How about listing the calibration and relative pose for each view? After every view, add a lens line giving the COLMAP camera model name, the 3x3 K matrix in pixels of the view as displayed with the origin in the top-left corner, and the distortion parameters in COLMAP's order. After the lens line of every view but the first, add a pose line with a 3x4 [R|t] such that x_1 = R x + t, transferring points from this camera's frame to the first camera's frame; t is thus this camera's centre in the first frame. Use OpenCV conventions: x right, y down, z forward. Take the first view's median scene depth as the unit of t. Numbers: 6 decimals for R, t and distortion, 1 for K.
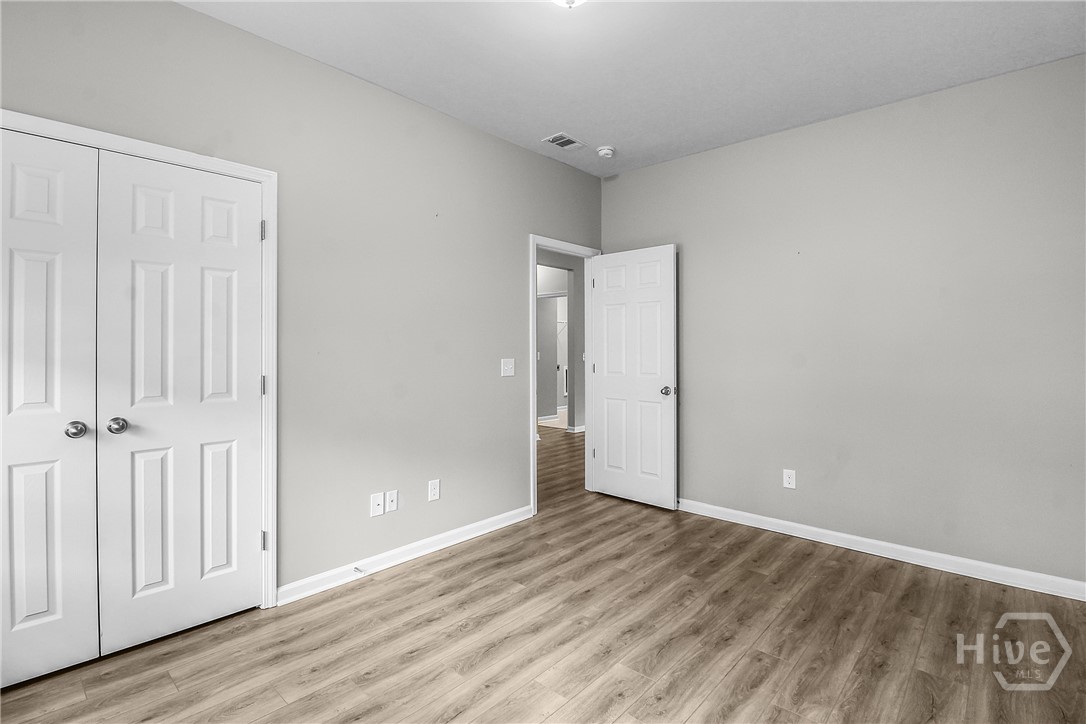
lens RADIAL K [[516.6, 0, 545.6], [0, 516.6, 347.9], [0, 0, 1]] dist [0.001079, -0.013289]
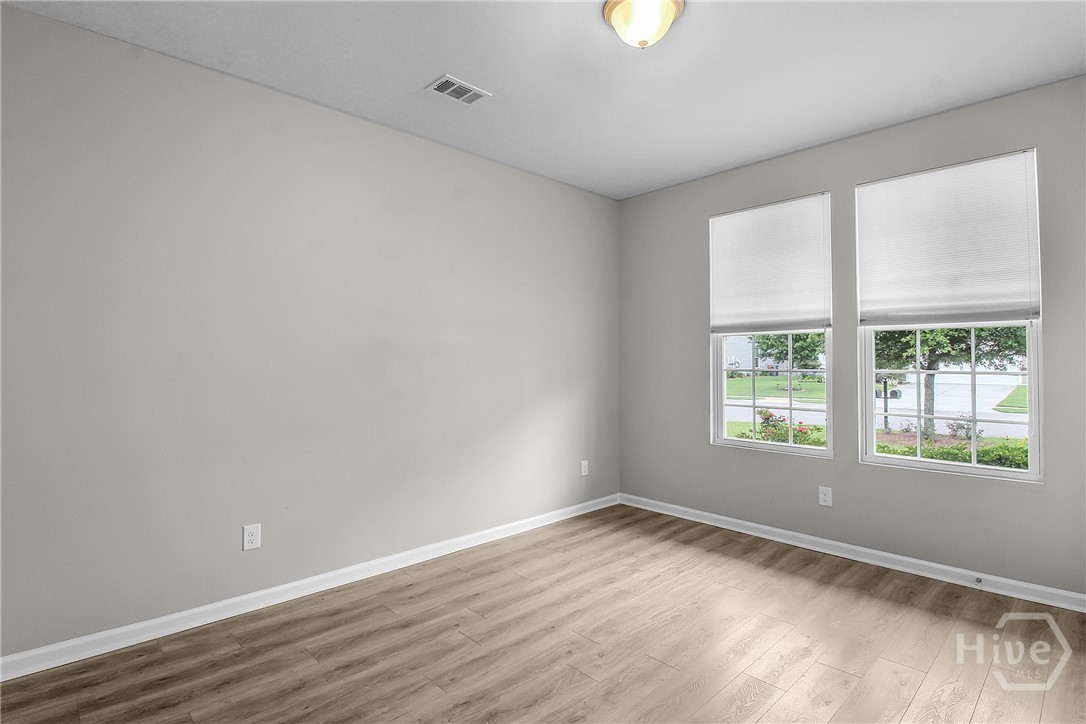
lens RADIAL K [[516.6, 0, 545.6], [0, 516.6, 347.9], [0, 0, 1]] dist [0.001079, -0.013289]
pose [[-0.996913, -0.000457, 0.078513, 0.140779], [-0.002561, 0.999640, -0.026705, -0.002051], [-0.078472, -0.026824, -0.996555, 1.734263]]
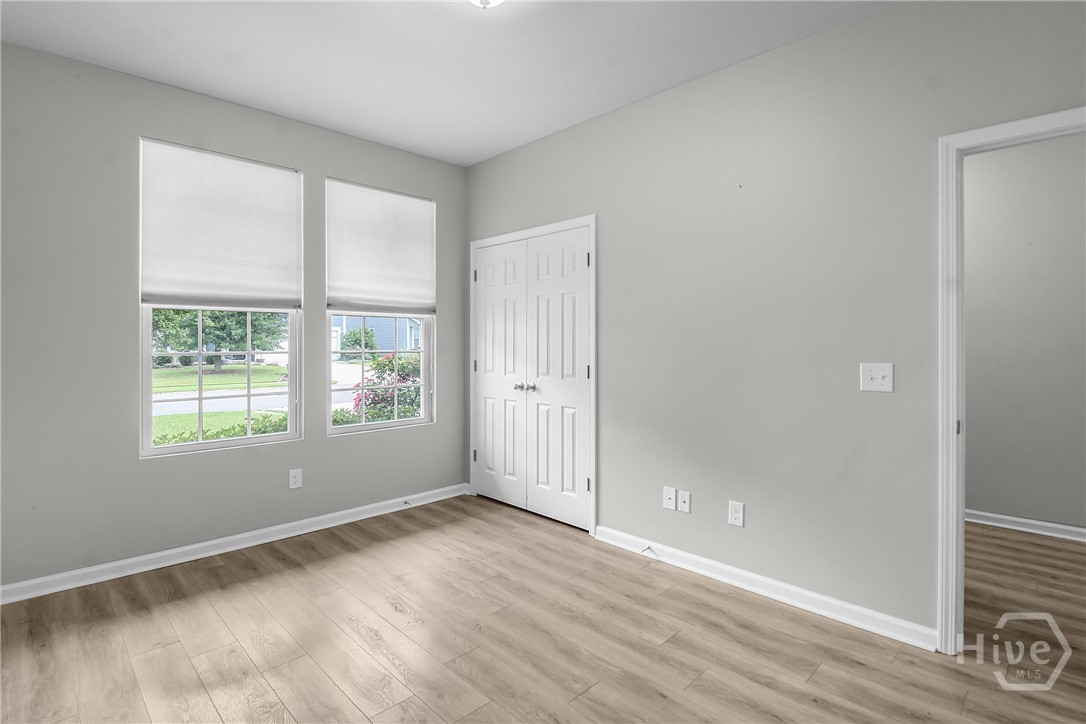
lens RADIAL K [[535.9, 0, 541.5], [0, 535.9, 341.8], [0, 0, 1]] dist [0.000259, -0.012834]
pose [[-0.069825, -0.004162, -0.997551, 0.915248], [-0.000237, 0.999991, -0.004156, -0.001716], [0.997559, -0.000054, -0.069825, 1.000694]]
